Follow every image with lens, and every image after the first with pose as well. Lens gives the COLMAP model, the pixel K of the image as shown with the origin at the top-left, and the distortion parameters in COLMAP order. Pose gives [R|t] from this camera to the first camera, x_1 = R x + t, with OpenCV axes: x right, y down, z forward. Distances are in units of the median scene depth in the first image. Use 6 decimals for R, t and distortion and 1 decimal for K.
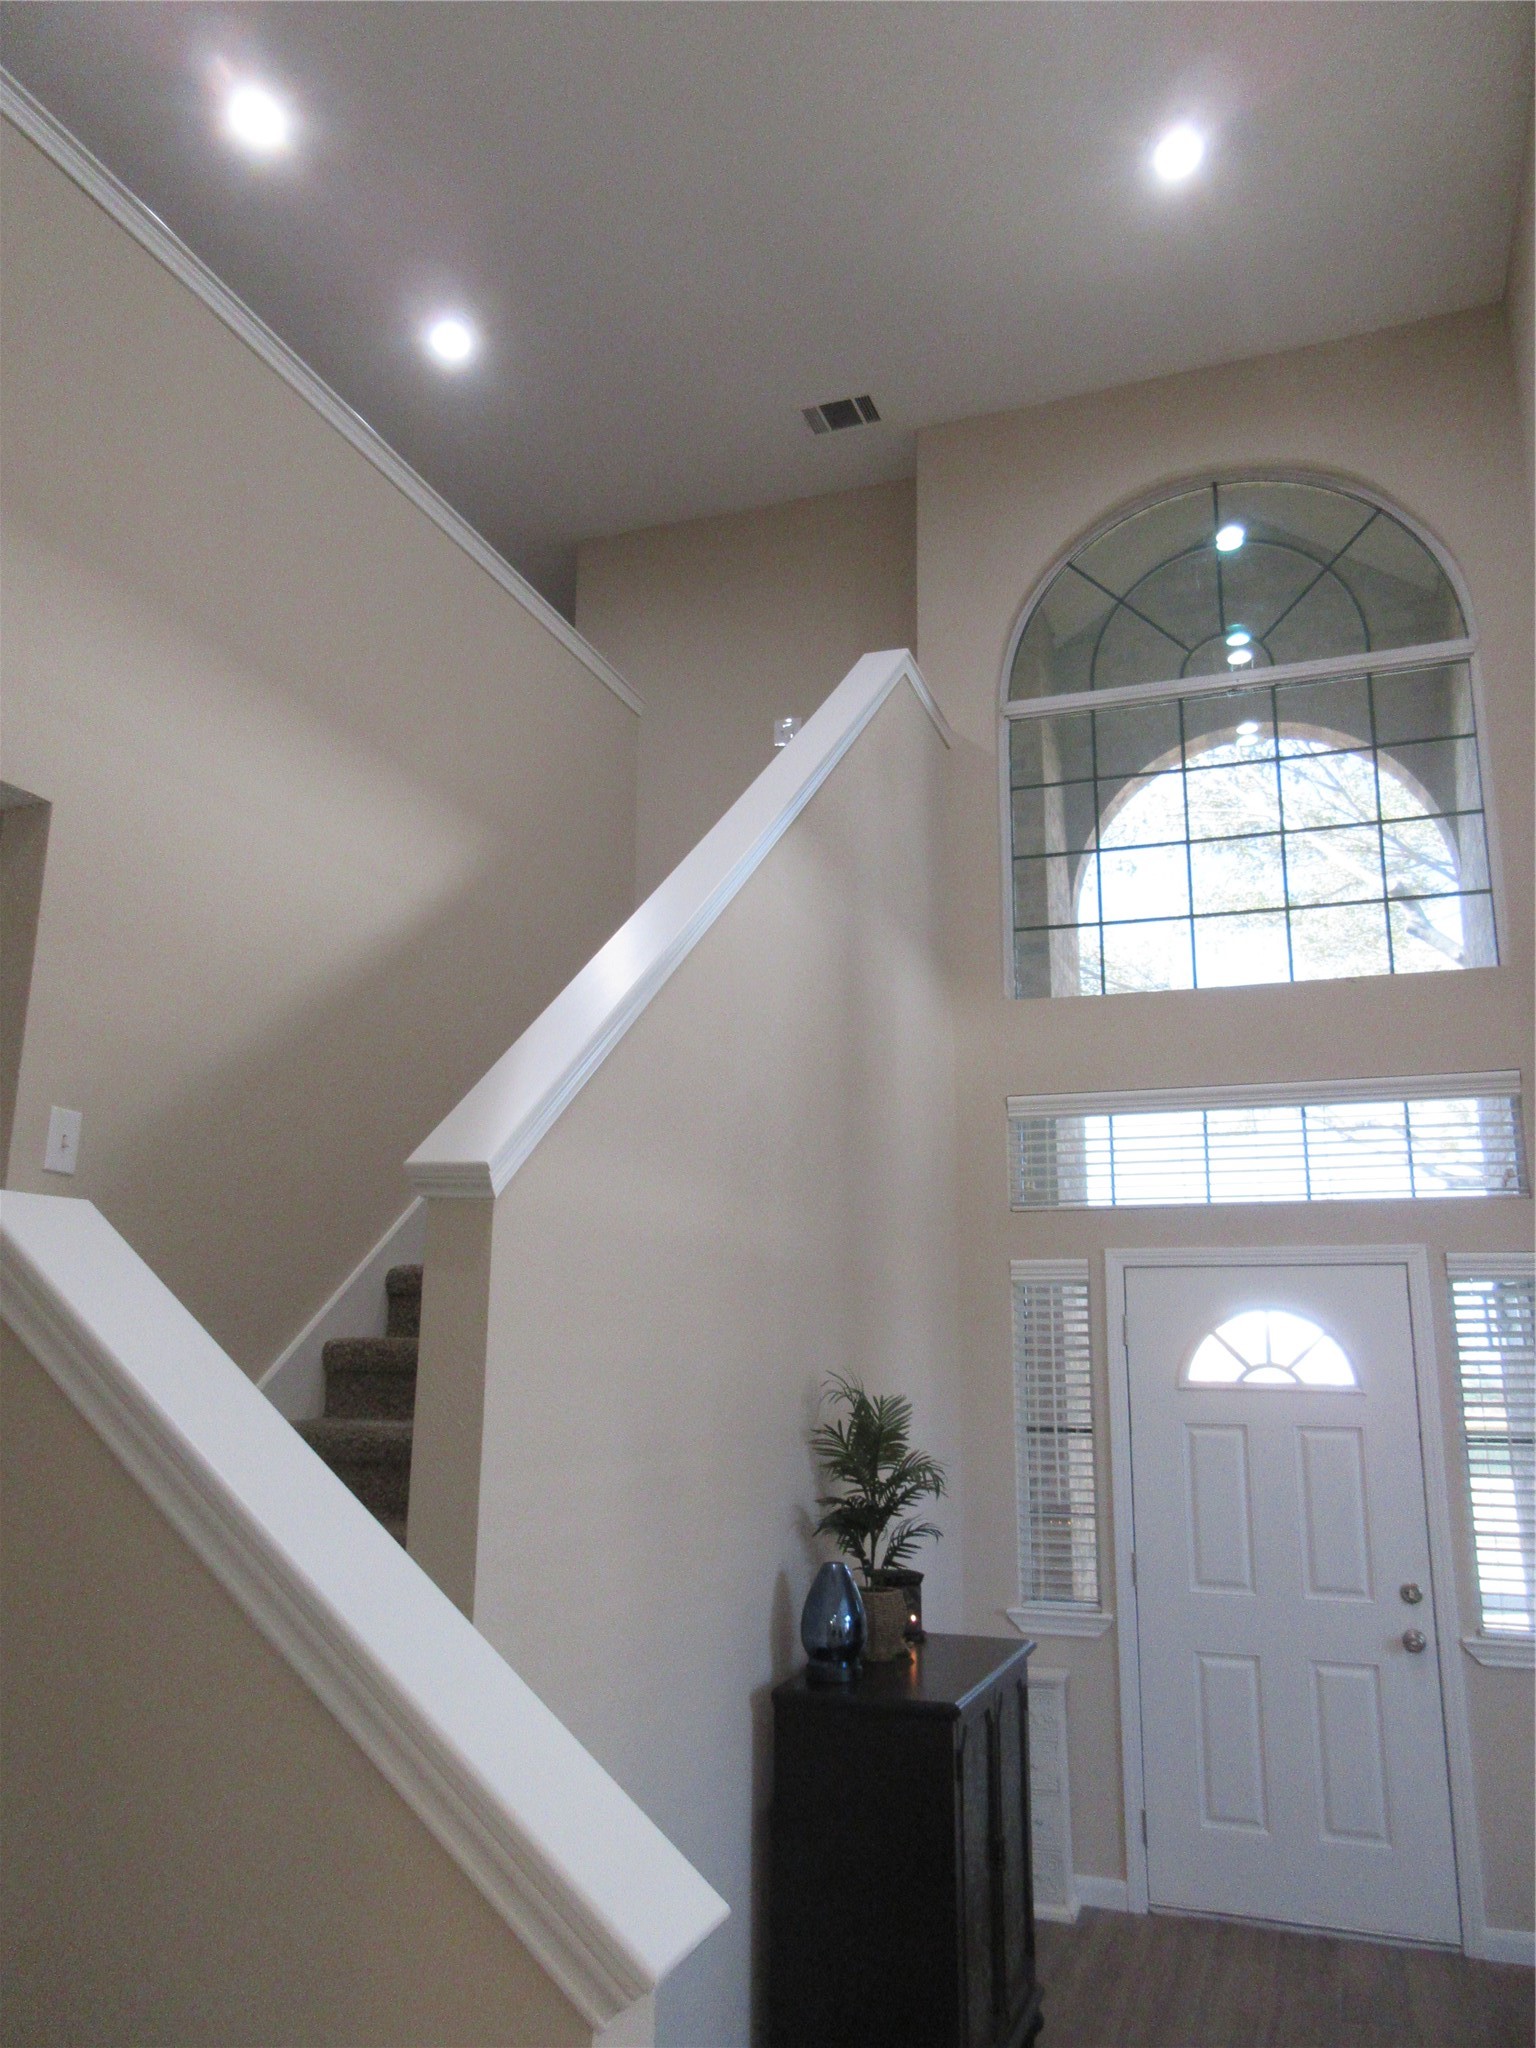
lens RADIAL K [[1525.6, 0, 768.0], [0, 1525.6, 1024.0], [0, 0, 1]] dist [-0.006274, -0.000359]
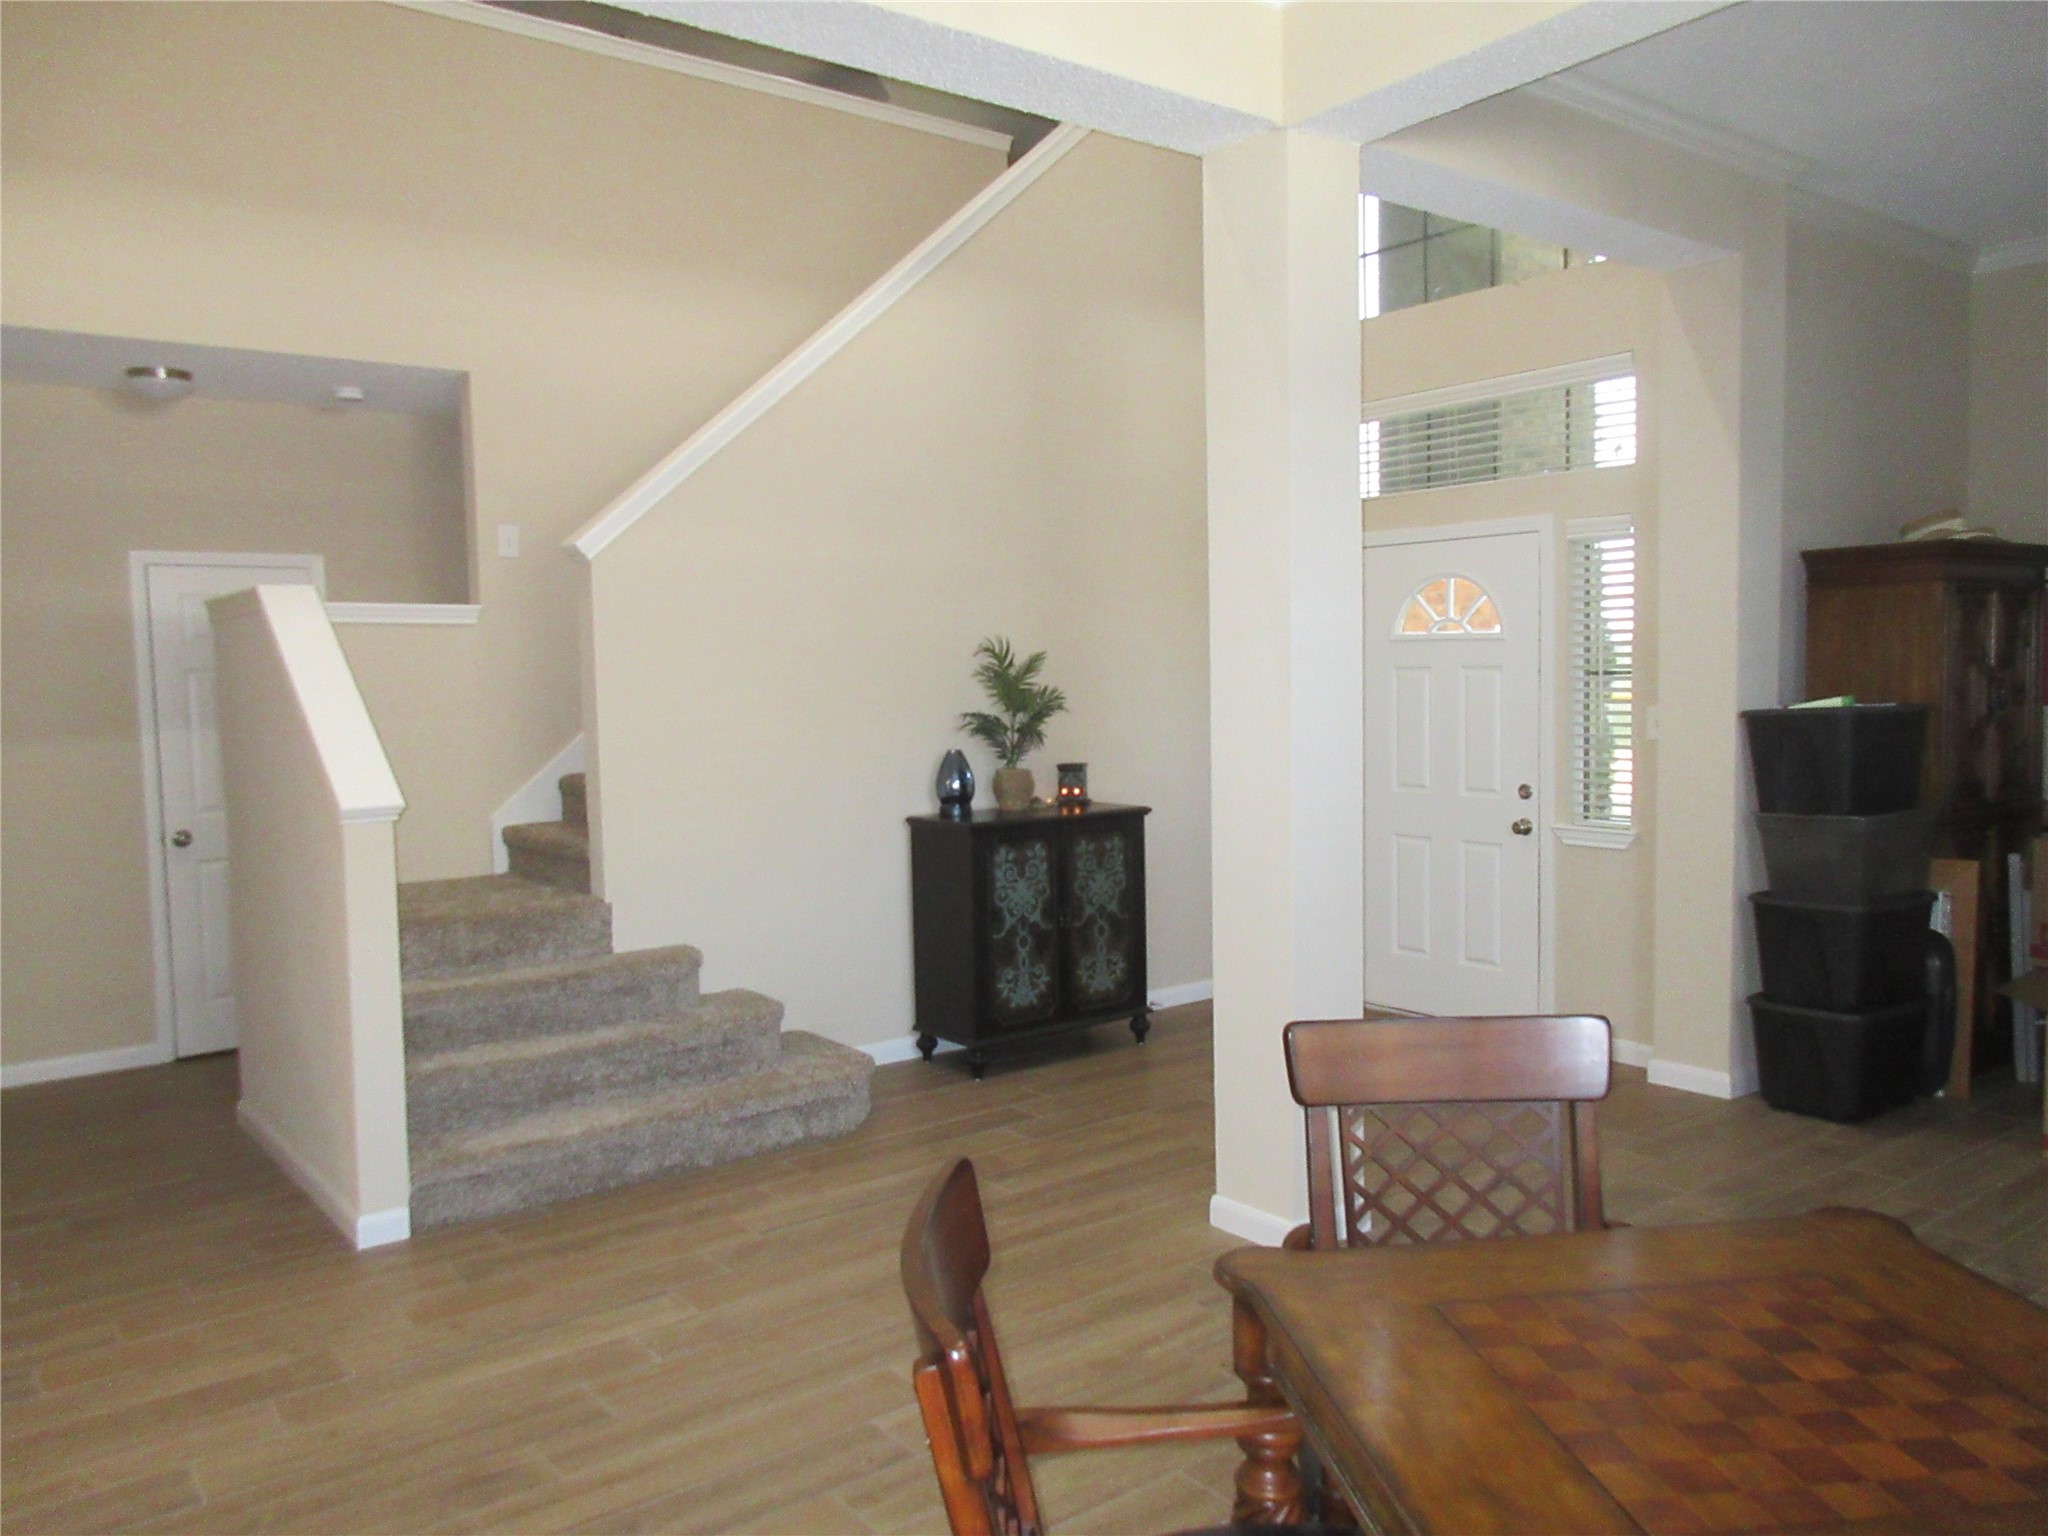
lens RADIAL K [[1525.6, 0, 1024.0], [0, 1525.6, 768.0], [0, 0, 1]] dist [-0.006274, -0.000359]
pose [[0.850751, 0.011962, -0.525432, 0.734987], [0.149335, 0.953032, 0.263492, -0.042237], [0.503906, -0.302632, 0.809007, -0.236338]]
